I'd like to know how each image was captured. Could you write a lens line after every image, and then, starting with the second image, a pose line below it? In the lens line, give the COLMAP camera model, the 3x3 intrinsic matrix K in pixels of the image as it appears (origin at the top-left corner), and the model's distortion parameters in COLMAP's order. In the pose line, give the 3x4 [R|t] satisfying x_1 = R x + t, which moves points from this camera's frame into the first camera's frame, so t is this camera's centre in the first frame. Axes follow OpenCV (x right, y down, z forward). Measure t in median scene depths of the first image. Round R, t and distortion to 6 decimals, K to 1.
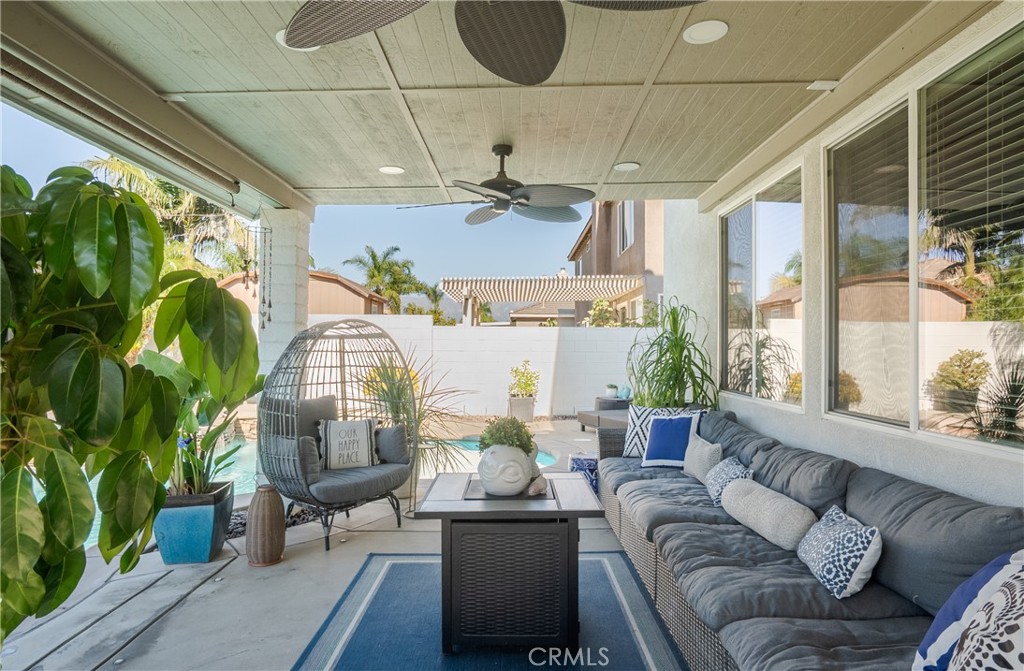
lens RADIAL K [[610.6, 0, 508.4], [0, 610.6, 340.2], [0, 0, 1]] dist [-0.006769, -0.000889]
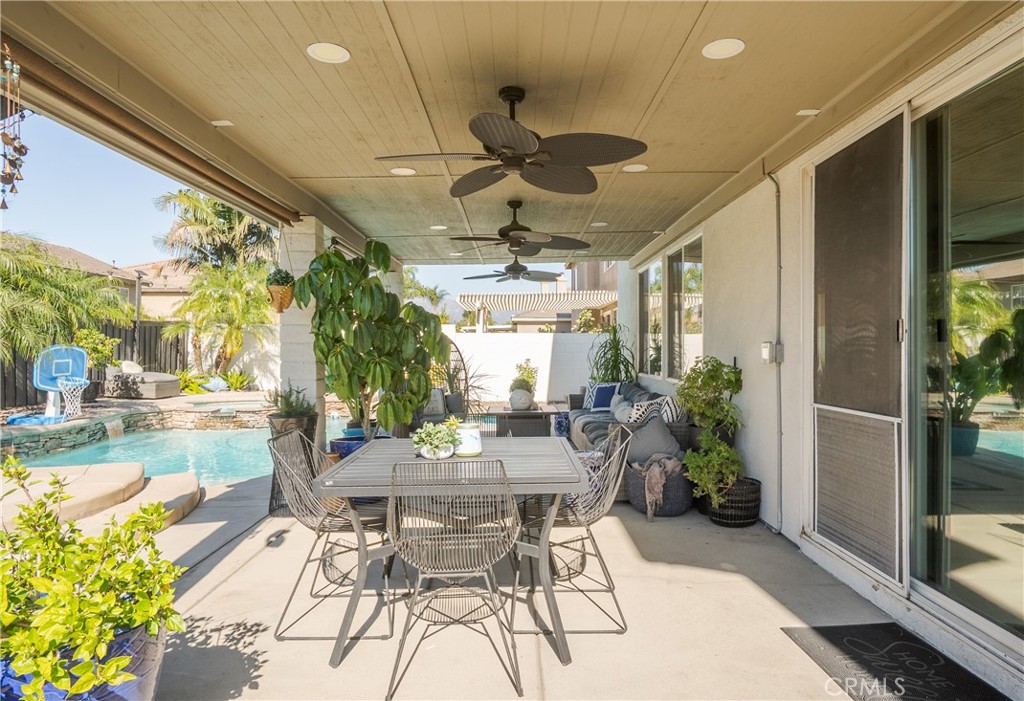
lens RADIAL K [[636.6, 0, 522.2], [0, 636.6, 350.6], [0, 0, 1]] dist [-0.017049, 0.017366]
pose [[0.999740, -0.005344, 0.022156, -0.028557], [0.005043, 0.999895, 0.013611, -0.008084], [-0.022227, -0.013496, 0.999662, -0.791148]]
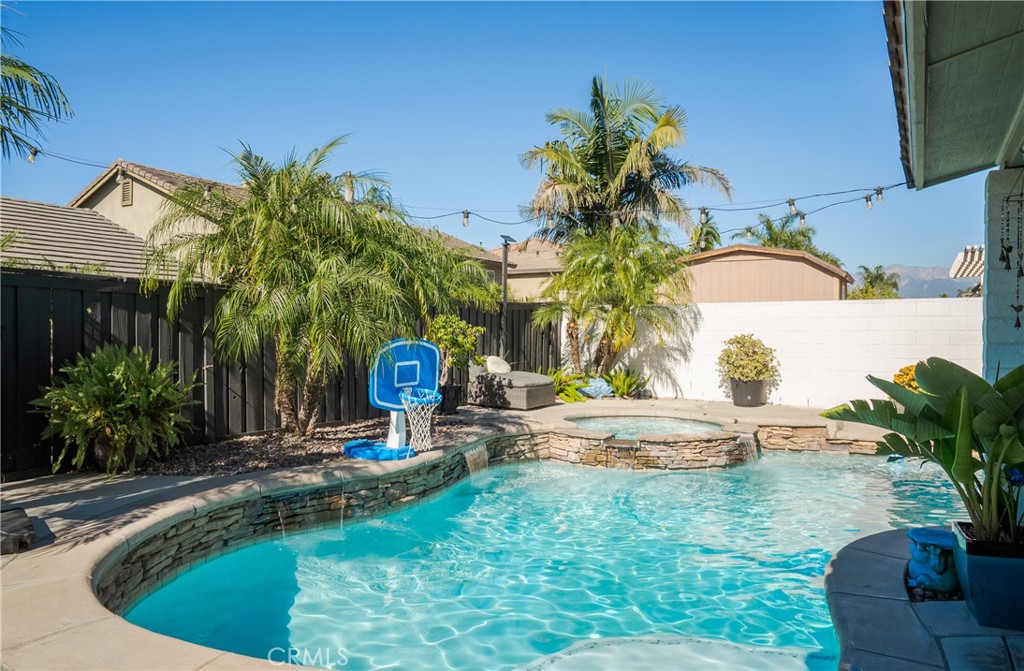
lens RADIAL K [[711.2, 0, 511.5], [0, 711.2, 338.6], [0, 0, 1]] dist [-0.011603, 0.000225]
pose [[0.873148, -0.005182, -0.487428, -0.450537], [0.013267, 0.999826, 0.013136, -0.020561], [0.487275, -0.017937, 0.873064, -0.074913]]
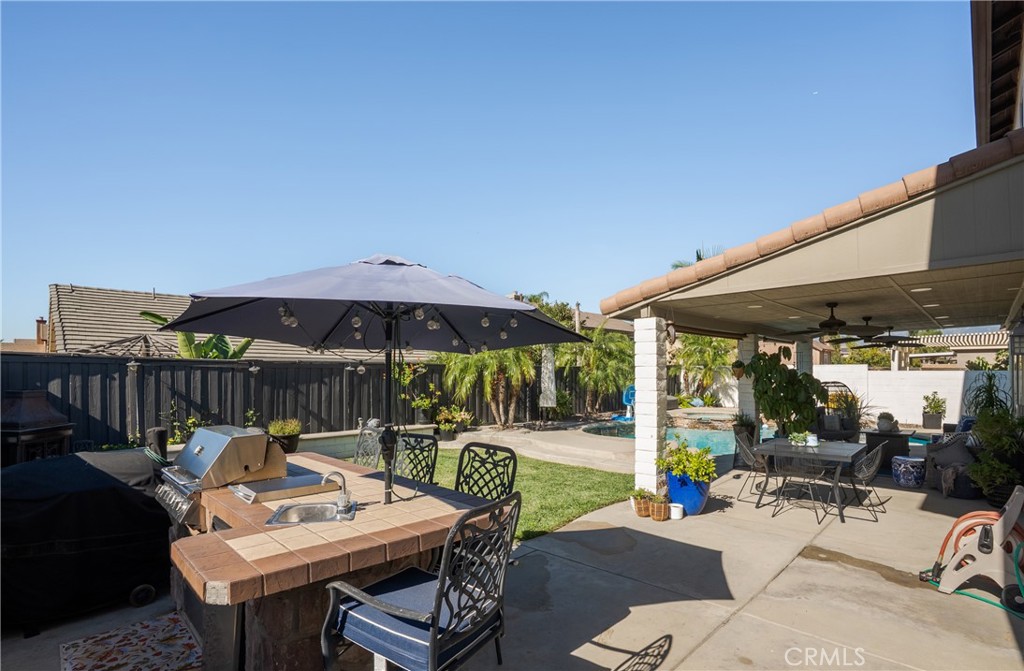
lens RADIAL K [[497.1, 0, 526.5], [0, 497.1, 369.7], [0, 0, 1]] dist [-0.013244, 0.002468]
pose [[0.740088, -0.009972, -0.672437, 0.226750], [0.016348, 0.999861, 0.003165, -0.103720], [0.672312, -0.013335, 0.740148, -1.546065]]
